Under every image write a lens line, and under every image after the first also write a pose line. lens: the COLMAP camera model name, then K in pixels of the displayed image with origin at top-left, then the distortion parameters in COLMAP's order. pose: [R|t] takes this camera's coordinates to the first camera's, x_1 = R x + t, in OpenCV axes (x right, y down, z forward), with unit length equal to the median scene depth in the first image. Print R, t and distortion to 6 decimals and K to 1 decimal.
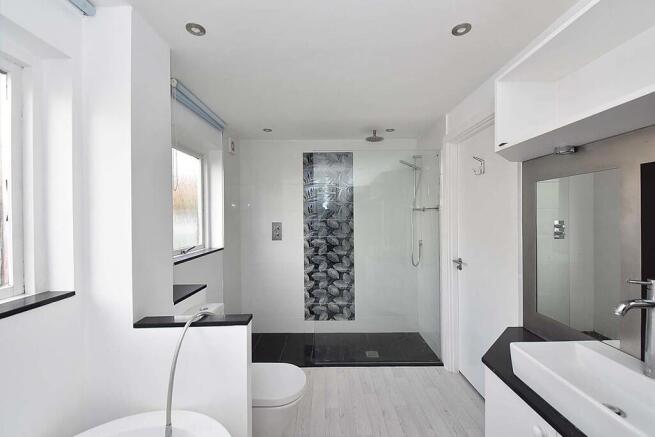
lens RADIAL K [[273.3, 0, 327.5], [0, 273.3, 218.5], [0, 0, 1]] dist [0.003471, -0.000335]
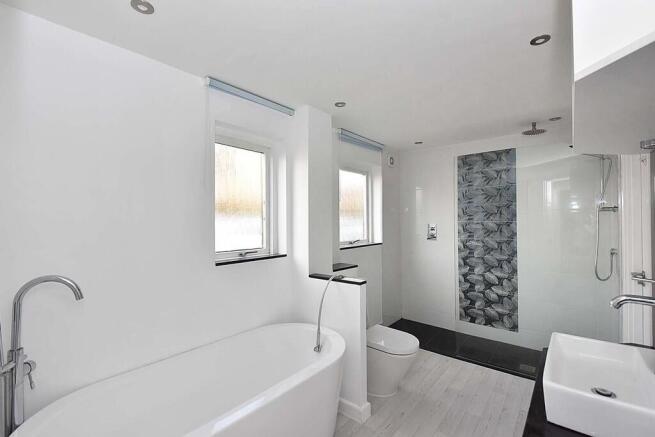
lens RADIAL K [[296.3, 0, 327.5], [0, 296.3, 218.5], [0, 0, 1]] dist [-0.000693, -0.000132]
pose [[0.769191, -0.002150, -0.639016, 0.251251], [-0.006628, 0.999914, -0.011342, 0.009075], [0.638985, 0.012960, 0.769110, -0.173098]]
